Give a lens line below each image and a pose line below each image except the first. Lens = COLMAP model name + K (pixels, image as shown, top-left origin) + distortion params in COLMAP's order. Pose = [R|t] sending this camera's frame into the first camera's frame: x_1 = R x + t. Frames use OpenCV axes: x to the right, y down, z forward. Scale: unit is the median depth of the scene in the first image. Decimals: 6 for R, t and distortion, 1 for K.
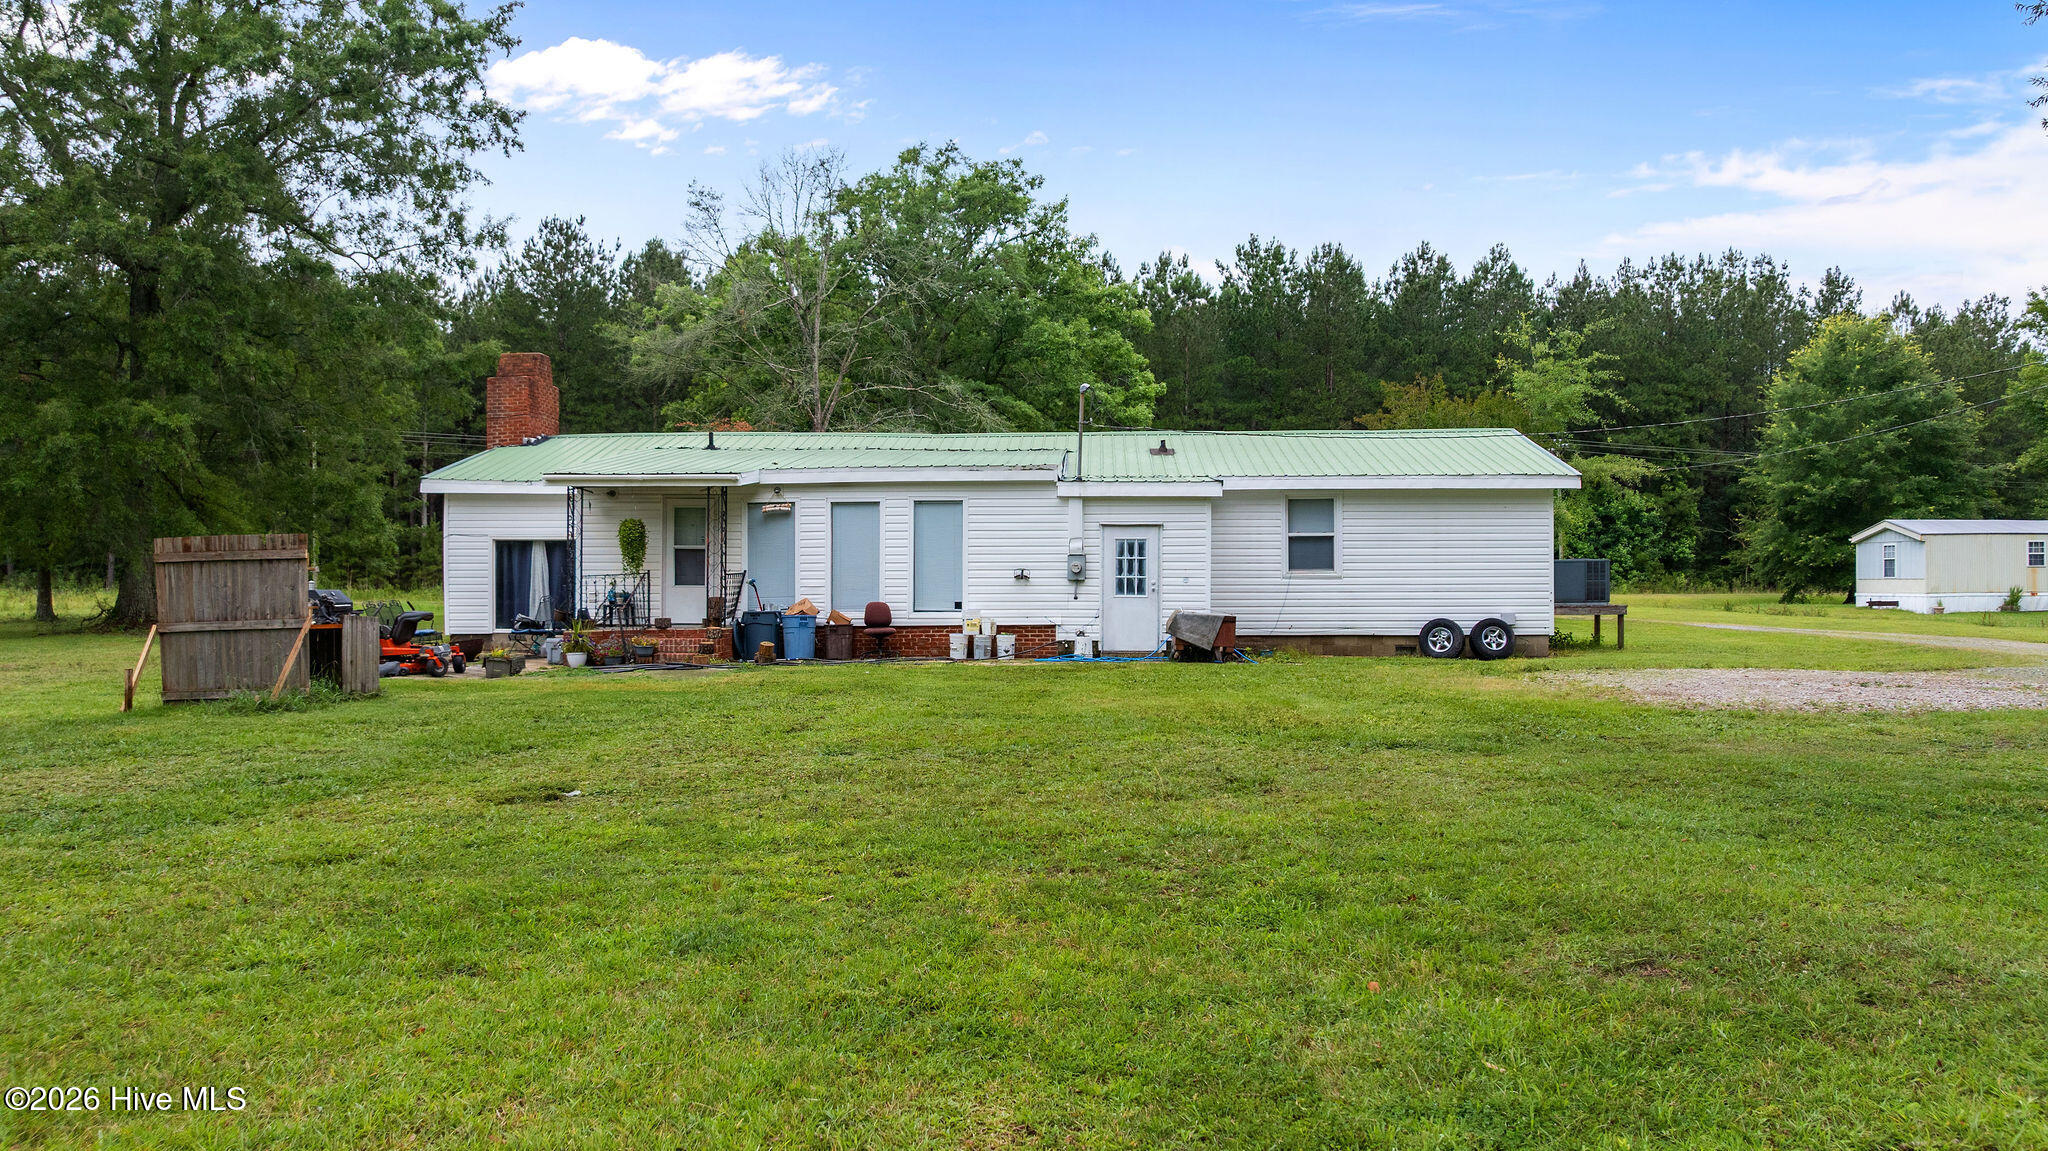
lens RADIAL K [[1473.2, 0, 1024.0], [0, 1473.2, 575.5], [0, 0, 1]] dist [-0.000643, -0.000229]
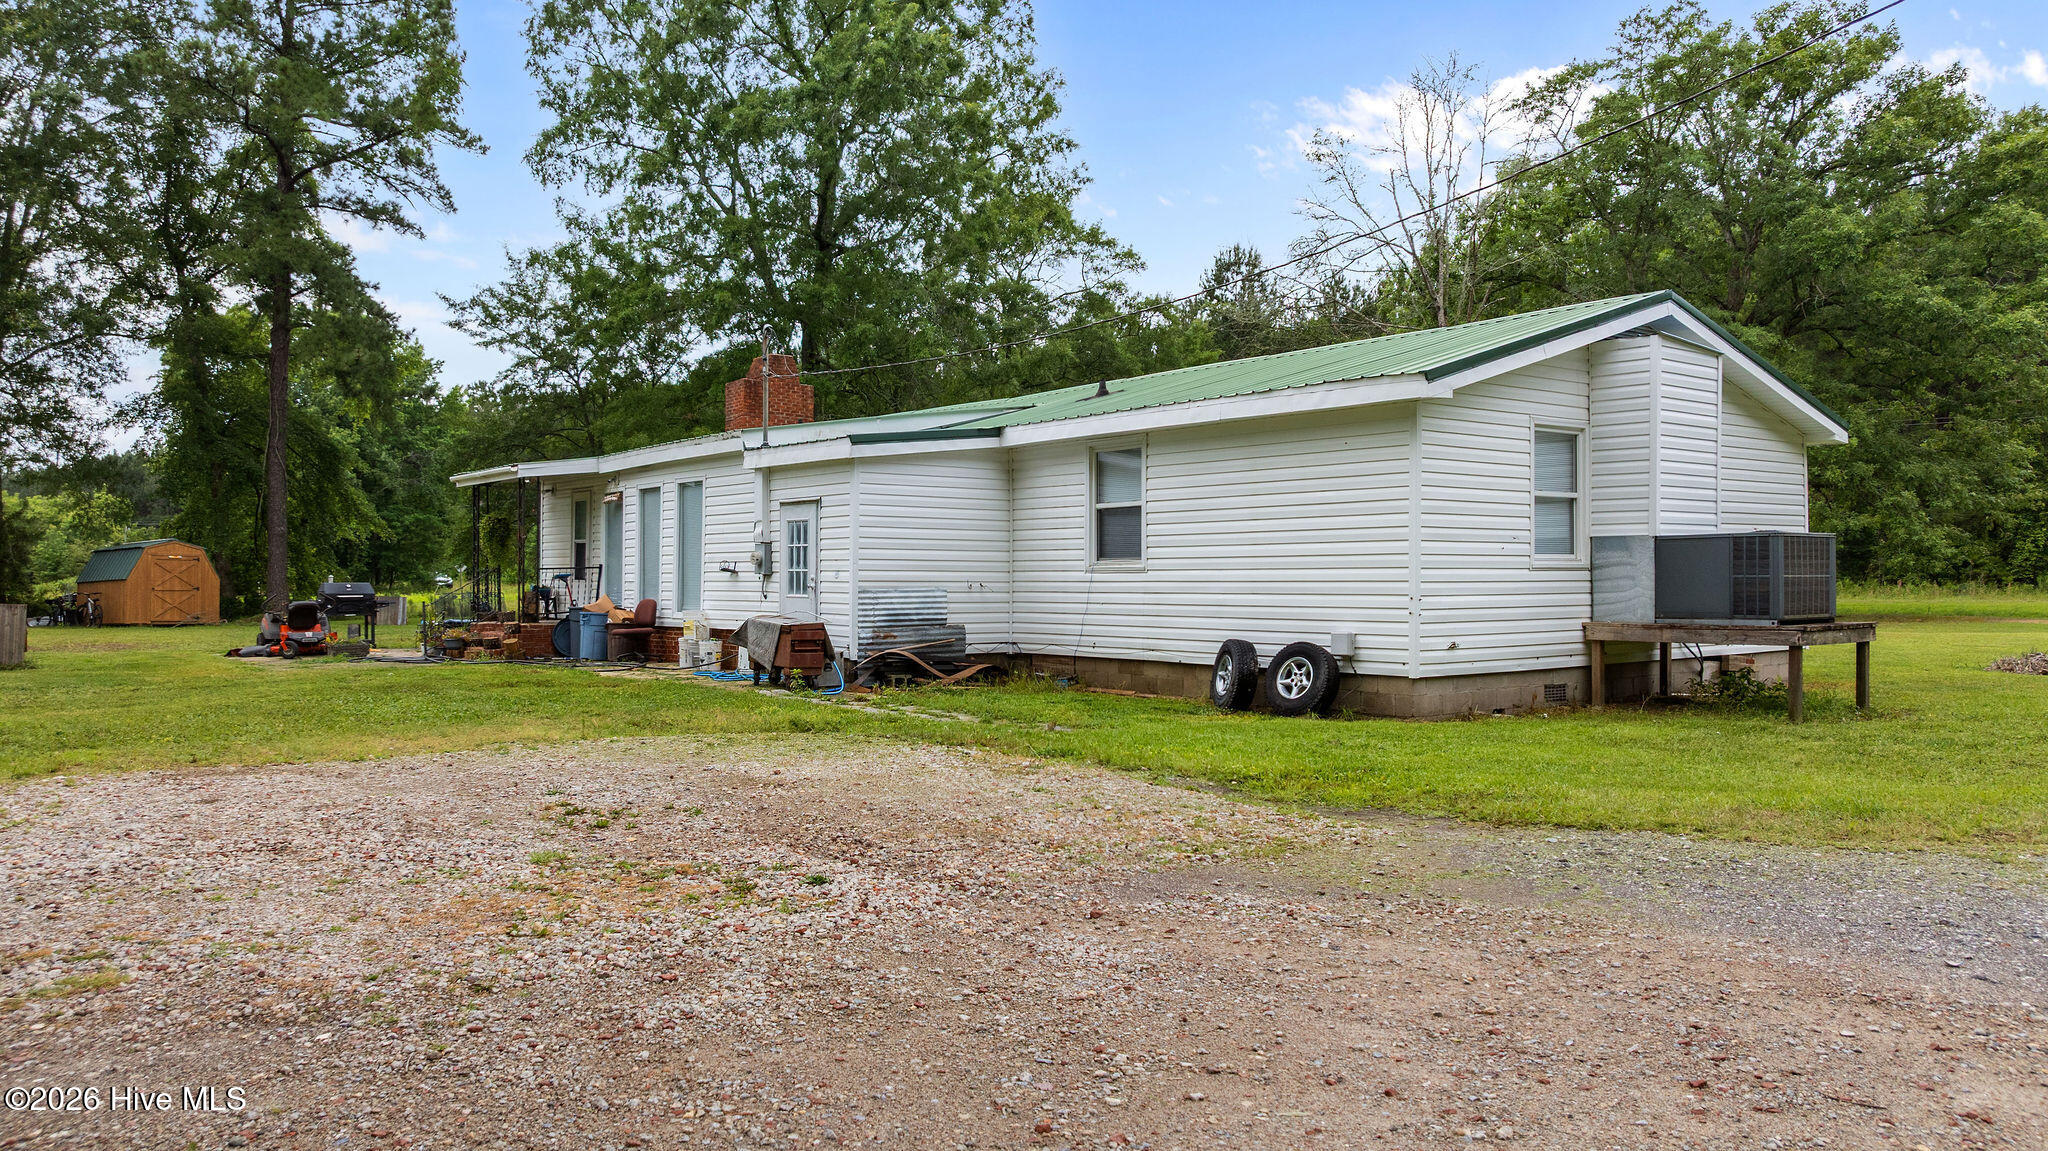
lens RADIAL K [[1473.2, 0, 1024.0], [0, 1473.2, 575.5], [0, 0, 1]] dist [-0.000643, -0.000229]
pose [[0.635012, -0.003711, -0.772494, 0.695020], [-0.002213, 0.999976, -0.006623, 0.008142], [0.772499, 0.005916, 0.634988, 0.568837]]
